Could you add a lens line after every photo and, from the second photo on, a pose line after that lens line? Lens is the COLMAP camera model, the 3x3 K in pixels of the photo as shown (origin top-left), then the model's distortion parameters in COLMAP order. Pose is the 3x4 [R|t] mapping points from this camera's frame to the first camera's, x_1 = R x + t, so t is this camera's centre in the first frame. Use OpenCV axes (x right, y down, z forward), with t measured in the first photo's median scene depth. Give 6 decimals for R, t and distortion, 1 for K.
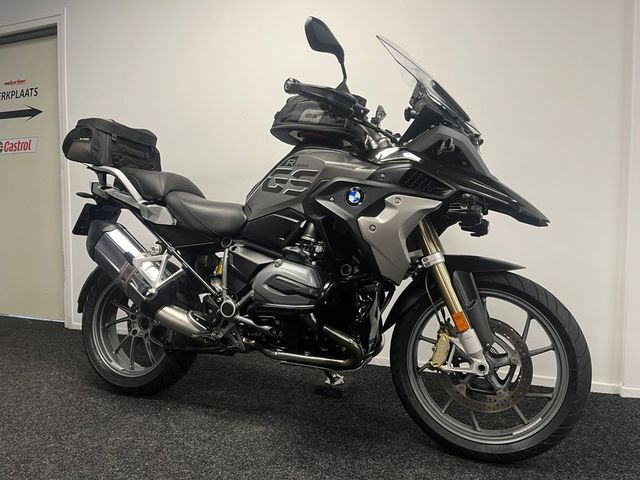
lens RADIAL K [[489.6, 0, 320.0], [0, 489.6, 240.0], [0, 0, 1]] dist [0.092967, -0.136702]
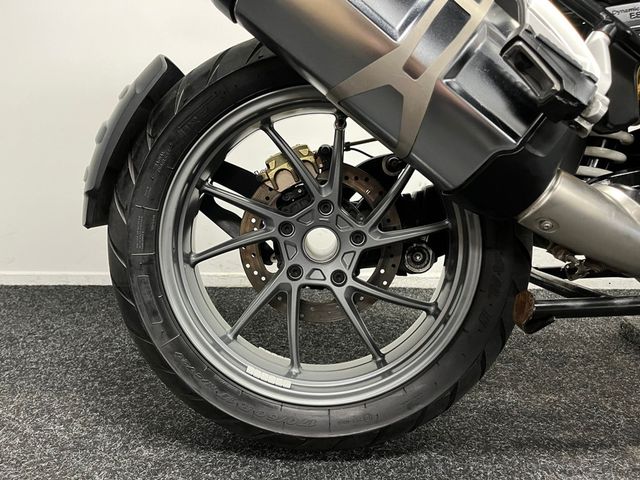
lens RADIAL K [[489.6, 0, 320.0], [0, 489.6, 240.0], [0, 0, 1]] dist [0.092967, -0.136702]
pose [[0.918056, -0.072960, 0.389678, -0.650155], [0.010784, 0.987152, 0.159419, 0.148991], [-0.396303, -0.142154, 0.907048, 0.925659]]
